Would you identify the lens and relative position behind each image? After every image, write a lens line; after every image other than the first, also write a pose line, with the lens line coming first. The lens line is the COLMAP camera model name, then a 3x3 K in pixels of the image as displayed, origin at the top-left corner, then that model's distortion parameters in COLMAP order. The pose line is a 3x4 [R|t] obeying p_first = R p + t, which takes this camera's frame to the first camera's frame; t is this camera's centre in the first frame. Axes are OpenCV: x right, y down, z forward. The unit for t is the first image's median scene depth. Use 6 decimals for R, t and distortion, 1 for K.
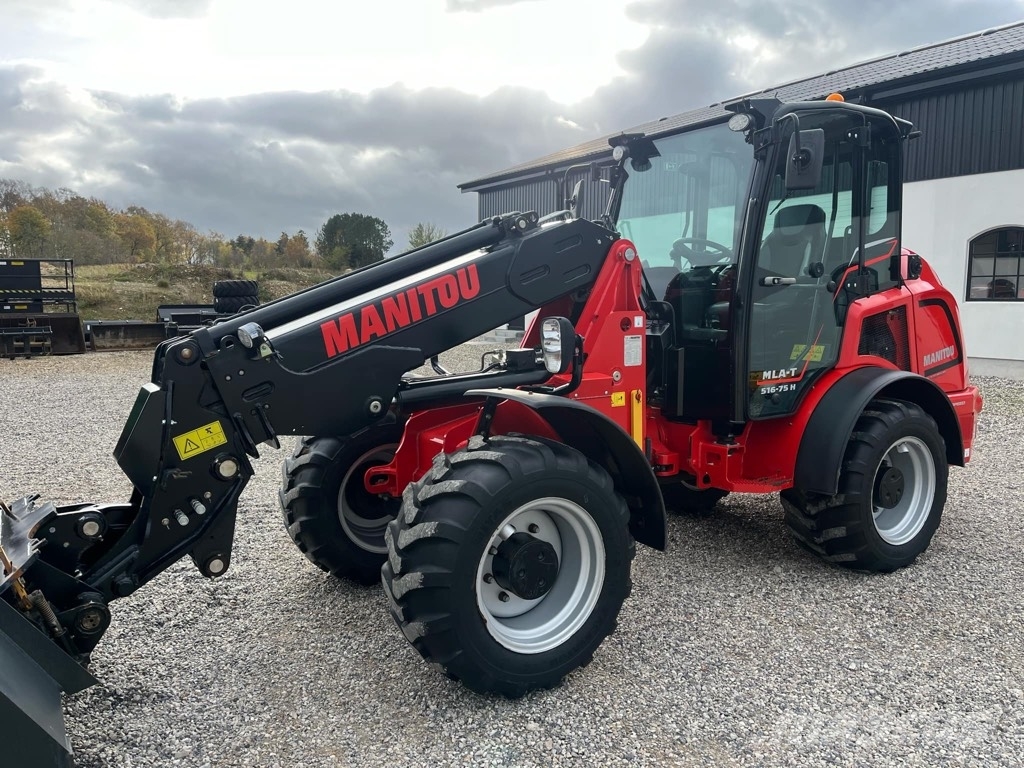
lens RADIAL K [[777.1, 0, 519.2], [0, 777.1, 388.7], [0, 0, 1]] dist [0.084382, -0.103803]
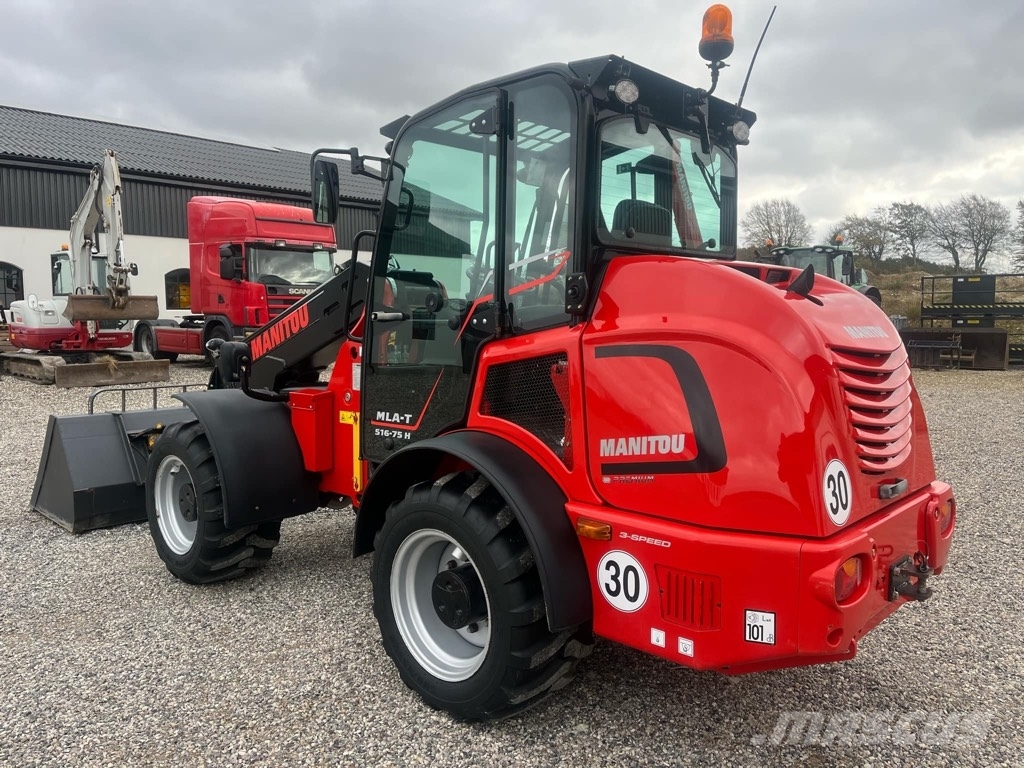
lens RADIAL K [[777.9, 0, 509.4], [0, 777.9, 381.5], [0, 0, 1]] dist [0.081578, -0.102356]
pose [[0.231195, 0.089074, -0.968821, 1.262439], [-0.110507, 0.991760, 0.064812, -0.136724], [0.966611, 0.092078, 0.239134, 0.929245]]
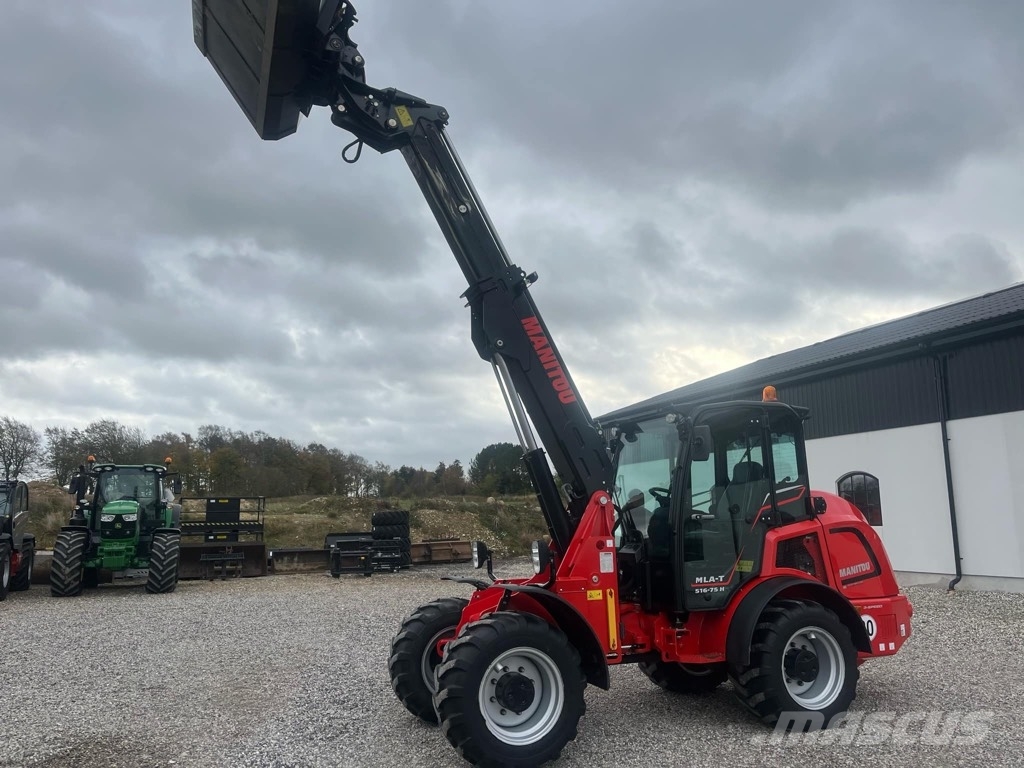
lens RADIAL K [[777.9, 0, 509.4], [0, 777.9, 381.5], [0, 0, 1]] dist [0.081578, -0.102356]
pose [[0.979357, -0.045851, -0.196870, 0.276076], [-0.013141, 0.957432, -0.288360, 0.057302], [0.201712, 0.284995, 0.937065, -0.596985]]
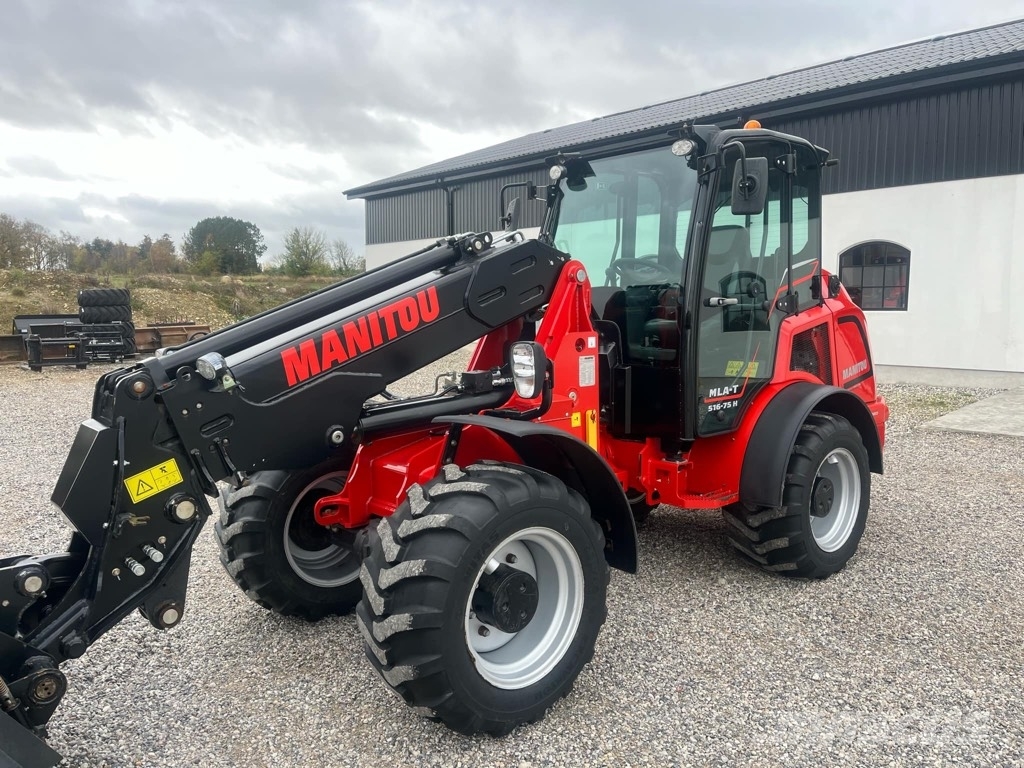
lens RADIAL K [[777.9, 0, 509.4], [0, 777.9, 381.5], [0, 0, 1]] dist [0.081578, -0.102356]
pose [[0.990065, -0.016538, 0.139633, -0.092068], [0.018890, 0.999701, -0.015537, -0.021500], [-0.139335, 0.018020, 0.990081, 0.020955]]
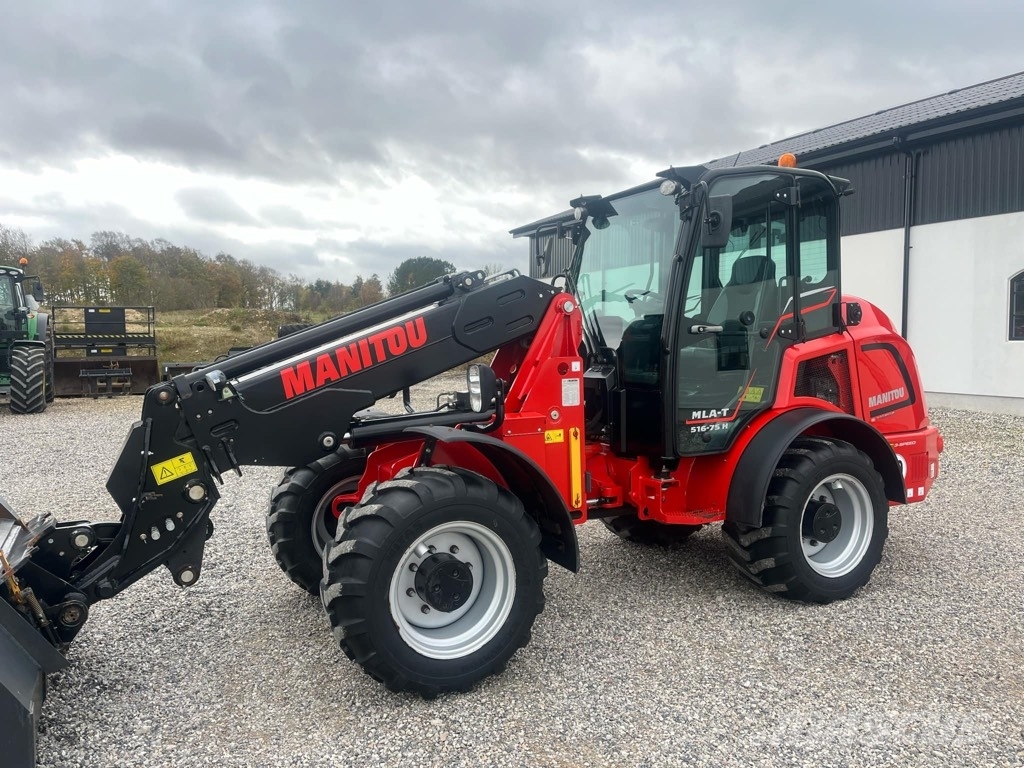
lens RADIAL K [[777.9, 0, 509.4], [0, 777.9, 381.5], [0, 0, 1]] dist [0.081578, -0.102356]
pose [[0.994844, -0.001352, -0.101412, 0.169018], [-0.004599, 0.998281, -0.058424, 0.000838], [0.101316, 0.058589, 0.993128, -0.109111]]
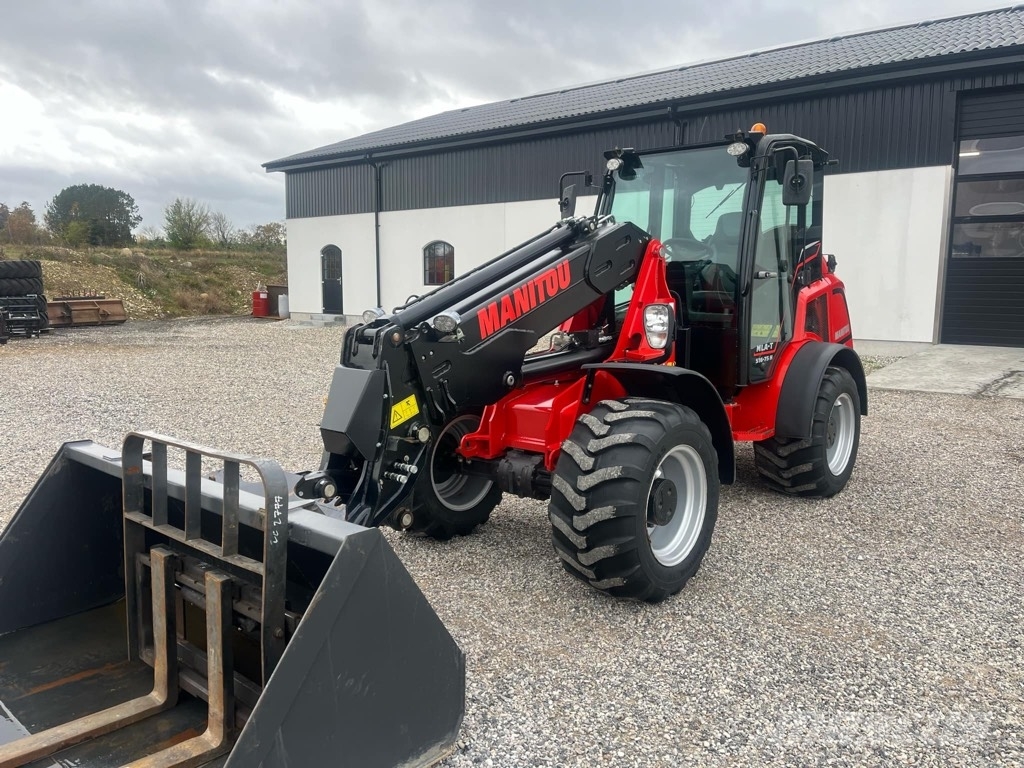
lens RADIAL K [[778.2, 0, 506.4], [0, 778.2, 383.2], [0, 0, 1]] dist [0.083390, -0.097724]
pose [[0.960610, -0.031462, 0.276112, -0.438592], [0.027625, 0.999460, 0.017778, 0.005394], [-0.276523, -0.009450, 0.960961, -0.118987]]
